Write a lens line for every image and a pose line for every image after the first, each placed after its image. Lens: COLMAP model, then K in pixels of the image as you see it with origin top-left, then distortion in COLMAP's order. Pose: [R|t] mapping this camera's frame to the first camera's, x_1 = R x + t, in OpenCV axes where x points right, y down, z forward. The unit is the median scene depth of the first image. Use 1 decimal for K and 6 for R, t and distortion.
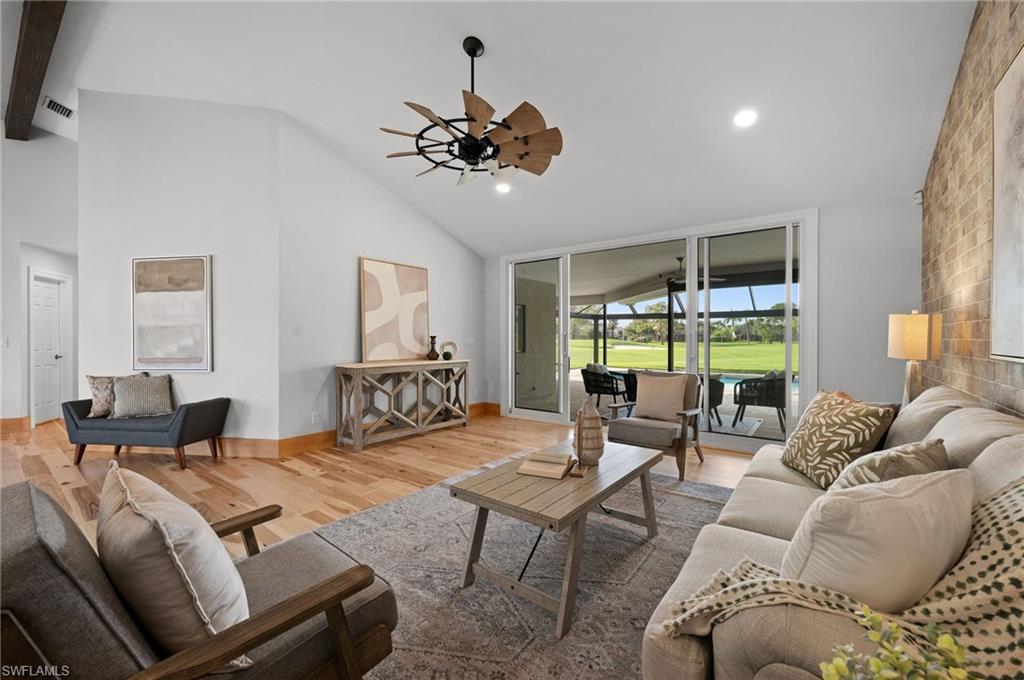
lens RADIAL K [[413.5, 0, 512.0], [0, 413.5, 340.0], [0, 0, 1]] dist [0.001448, -0.000038]
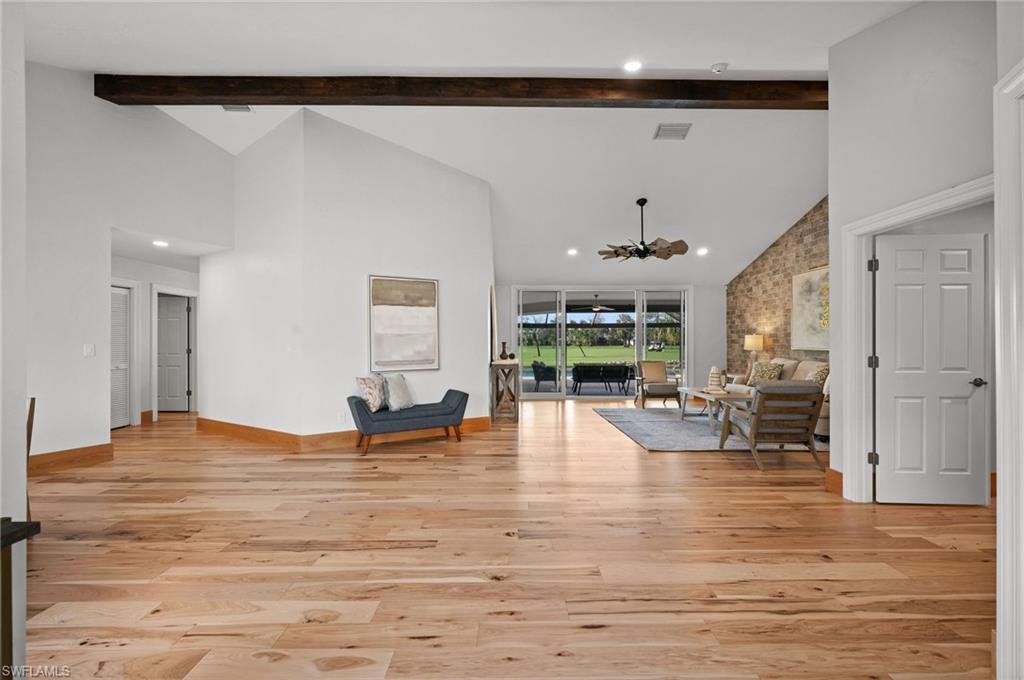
lens RADIAL K [[413.5, 0, 512.0], [0, 413.5, 340.0], [0, 0, 1]] dist [0.001448, -0.000038]
pose [[0.787063, 0.002362, 0.616868, -1.338494], [0.003205, 0.999964, -0.007919, -0.006520], [-0.616864, 0.008210, 0.787027, -0.151238]]
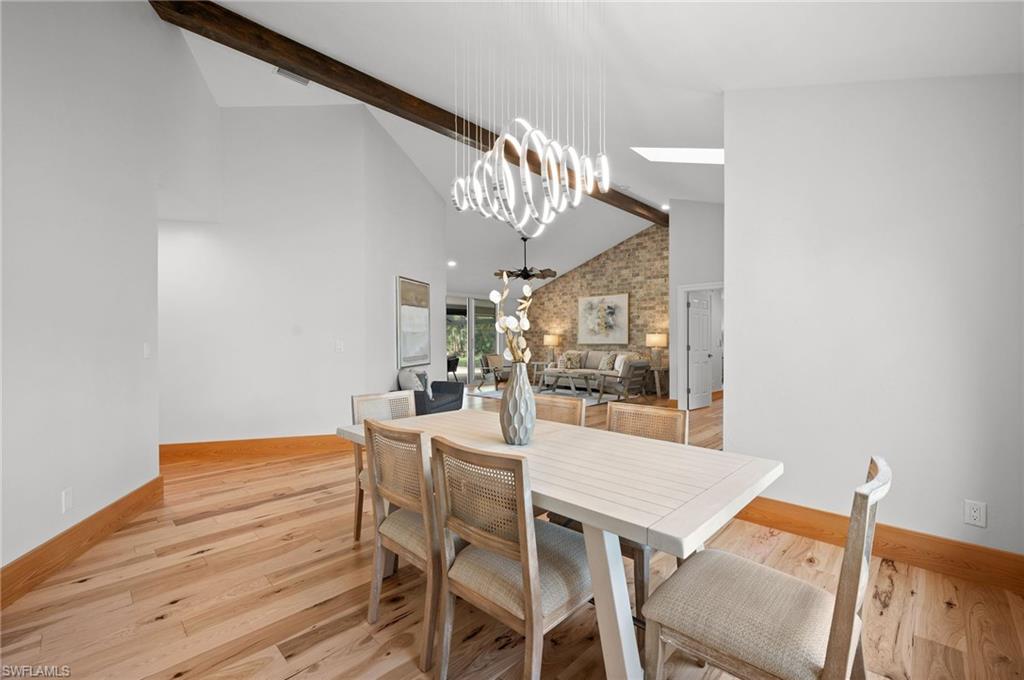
lens RADIAL K [[432.6, 0, 512.0], [0, 432.6, 340.0], [0, 0, 1]] dist [0.000230, -0.000018]
pose [[0.121470, -0.000100, 0.992595, -2.189620], [0.006767, 0.999977, -0.000727, -0.006703], [-0.992572, 0.006805, 0.121468, 0.525802]]
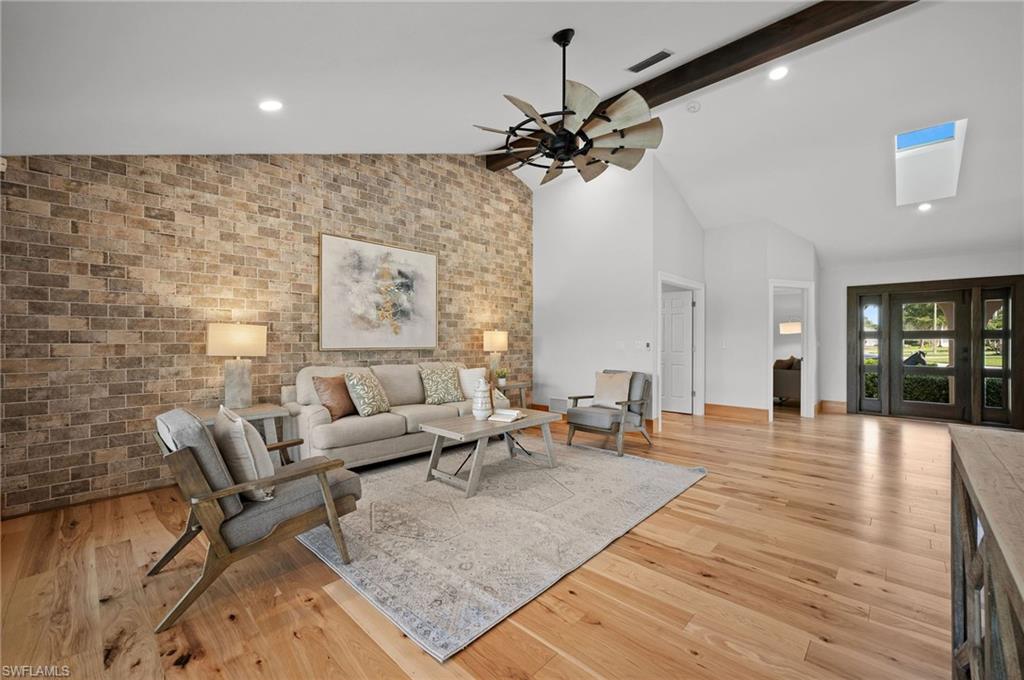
lens RADIAL K [[413.5, 0, 512.0], [0, 413.5, 340.0], [0, 0, 1]] dist [0.001448, -0.000038]
pose [[-0.994791, 0.001678, 0.101921, -0.053257], [0.001702, 0.999999, 0.000146, -0.005846], [-0.101920, 0.000318, -0.994793, 1.404755]]
